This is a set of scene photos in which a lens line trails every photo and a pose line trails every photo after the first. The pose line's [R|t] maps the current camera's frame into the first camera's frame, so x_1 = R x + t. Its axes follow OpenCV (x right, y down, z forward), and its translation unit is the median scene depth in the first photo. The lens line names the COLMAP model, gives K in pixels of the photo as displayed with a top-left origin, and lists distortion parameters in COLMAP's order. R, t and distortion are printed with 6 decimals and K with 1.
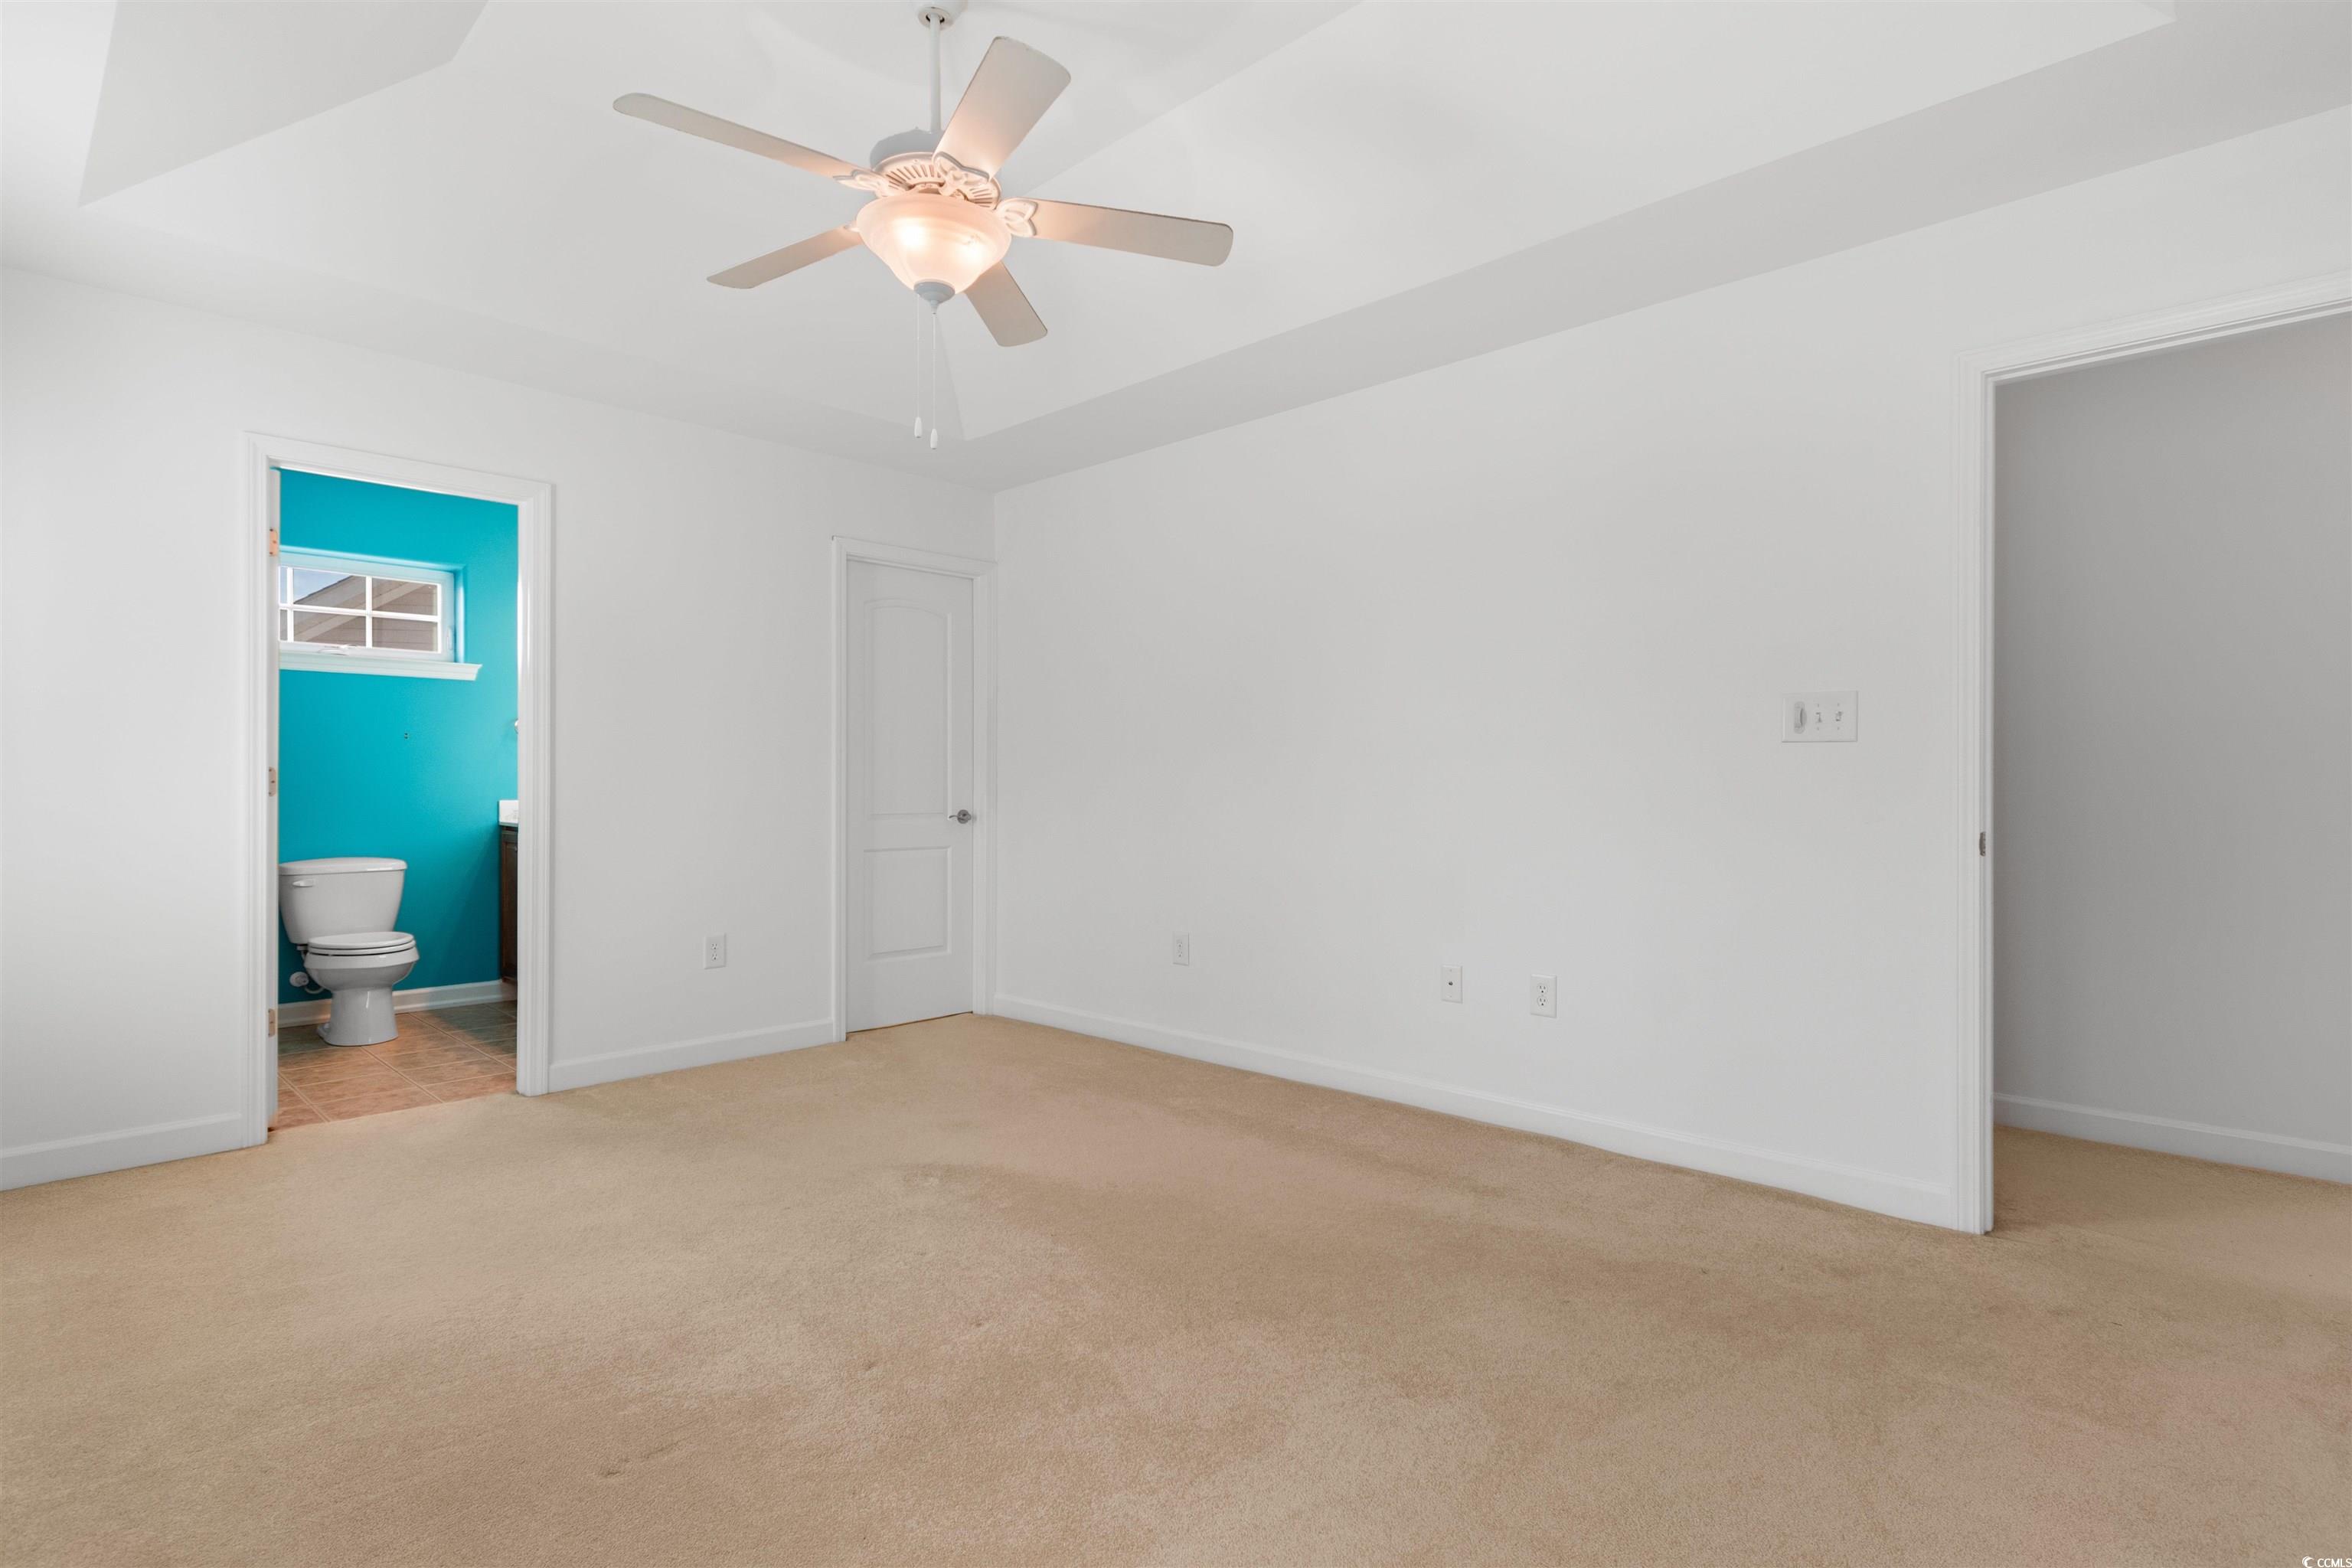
lens RADIAL K [[1176.4, 0, 1166.0], [0, 1176.4, 782.2], [0, 0, 1]] dist [-0.005072, 0.000506]
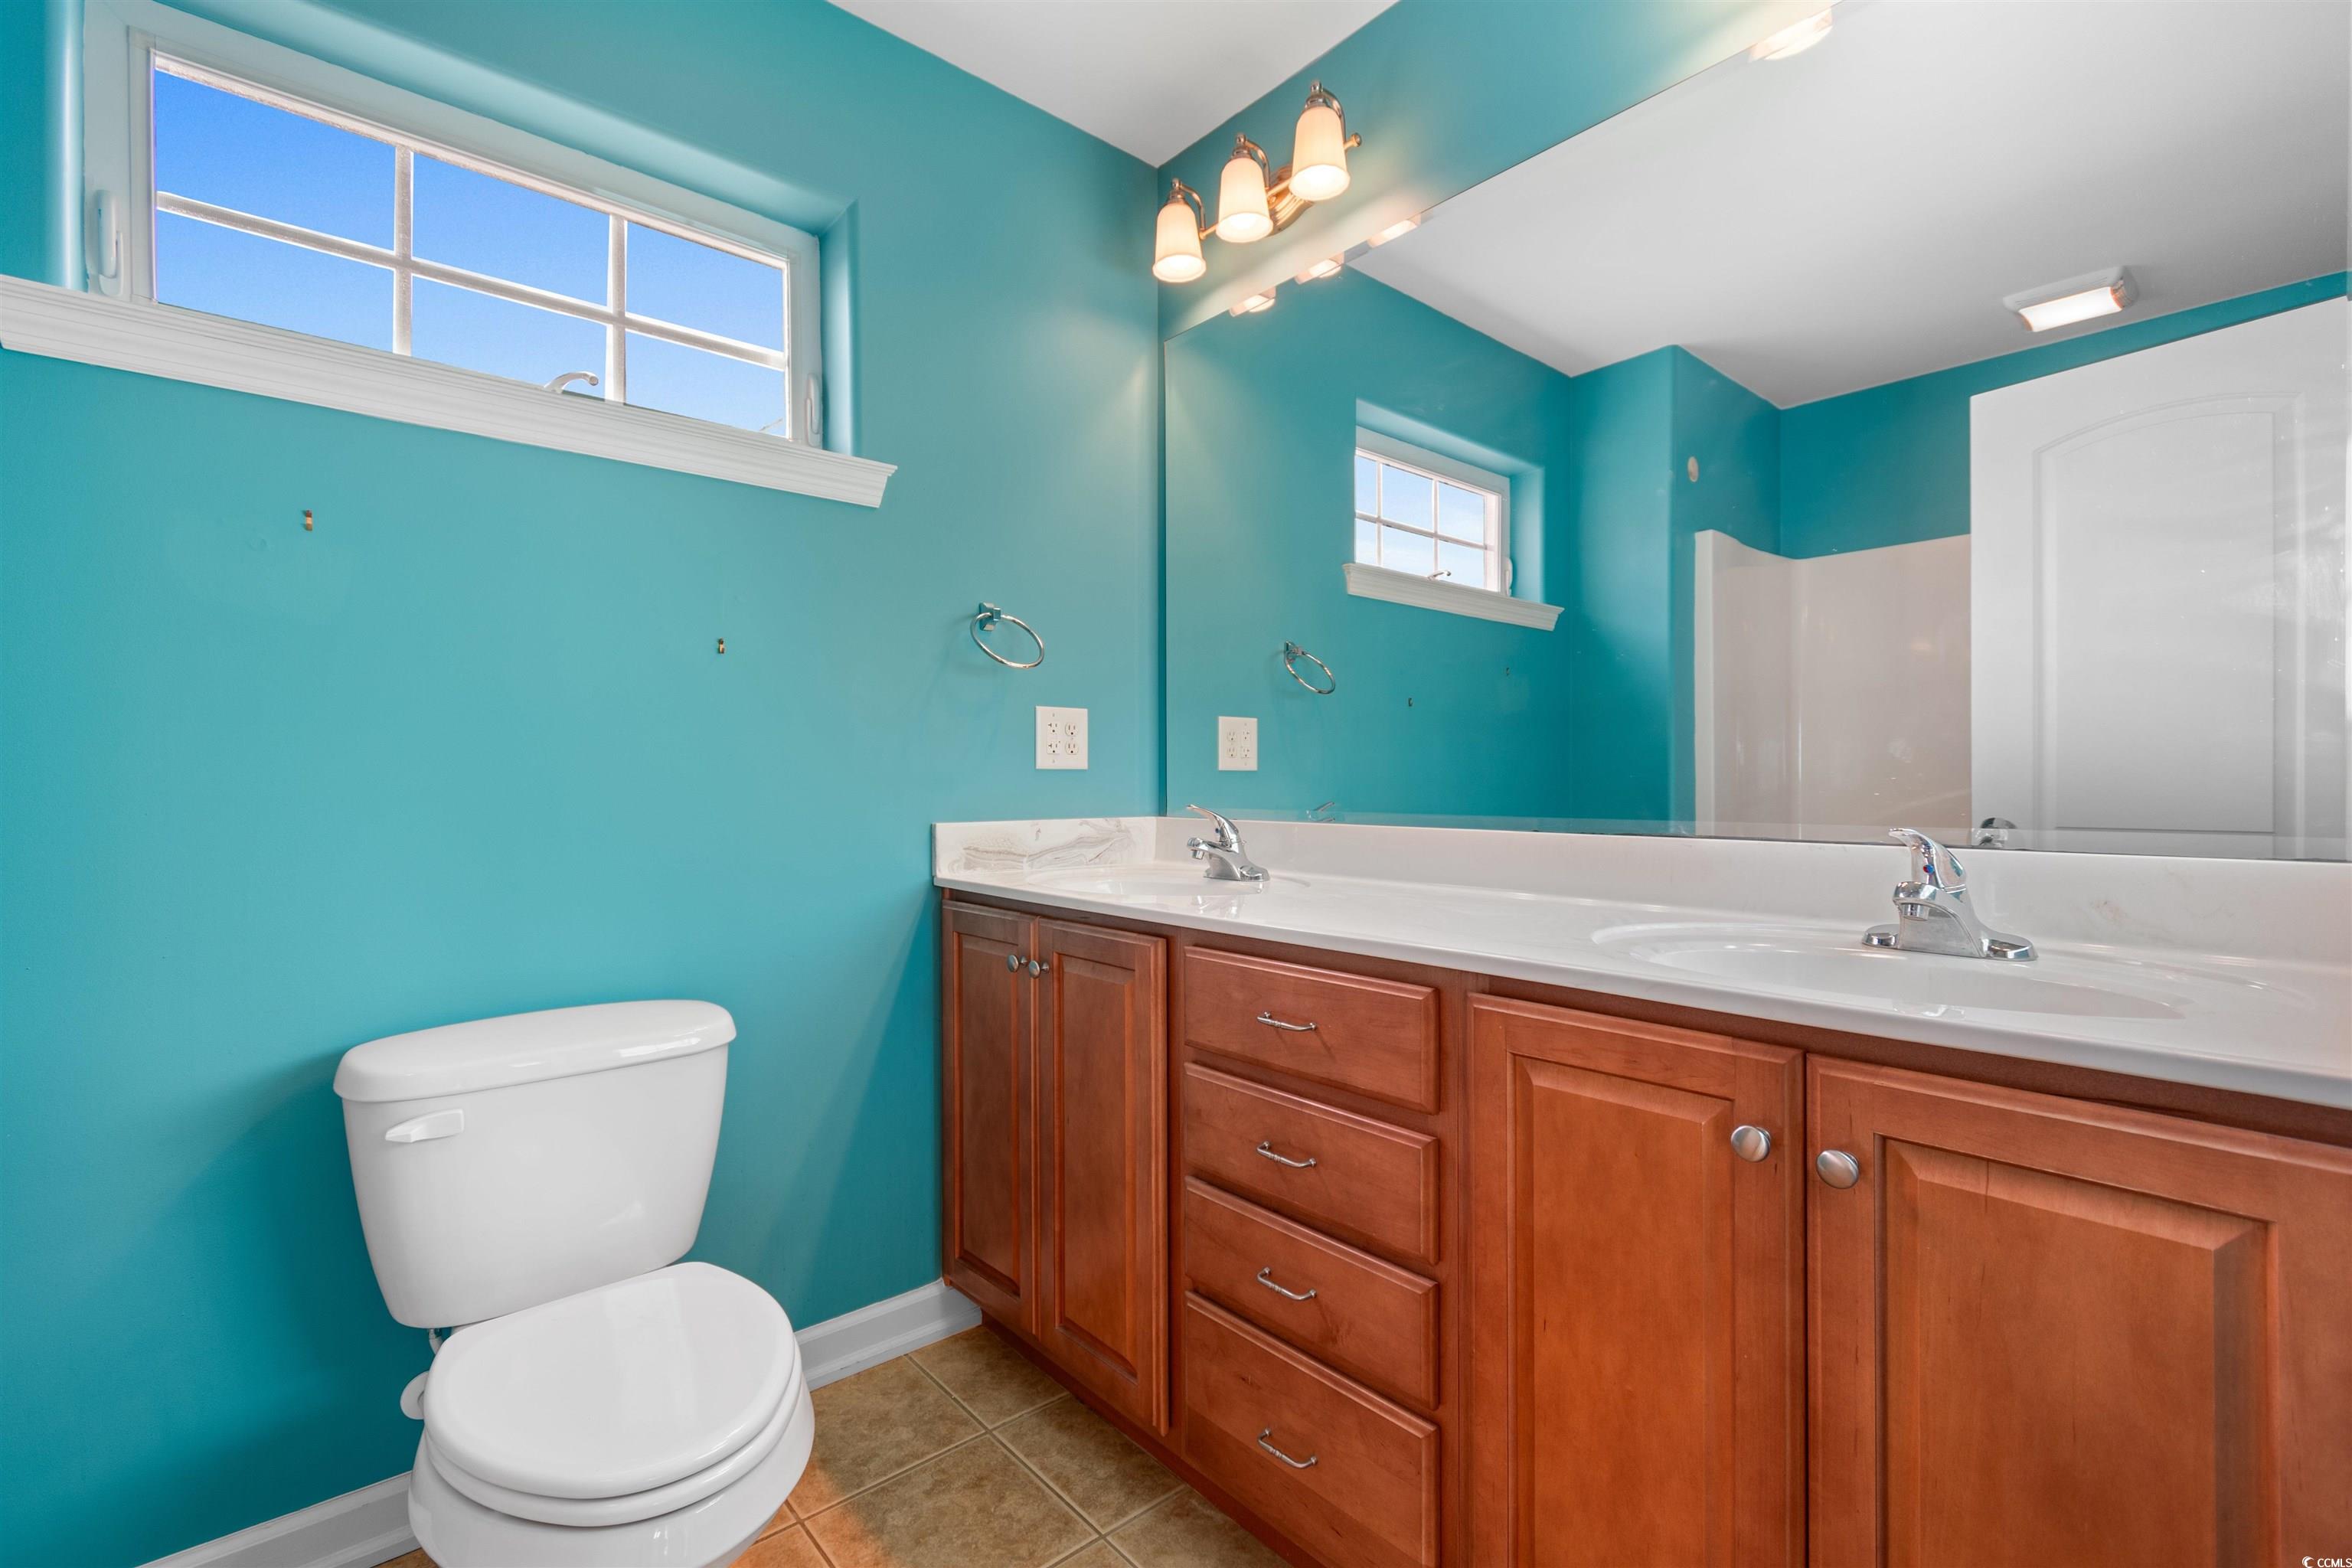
lens RADIAL K [[1044.7, 0, 1174.1], [0, 1044.7, 772.7], [0, 0, 1]] dist [0.000587, -0.000423]
pose [[0.995111, -0.024196, -0.095751, -0.463970], [0.023391, 0.999681, -0.009514, 0.003356], [0.095951, 0.007228, 0.995360, 0.675734]]
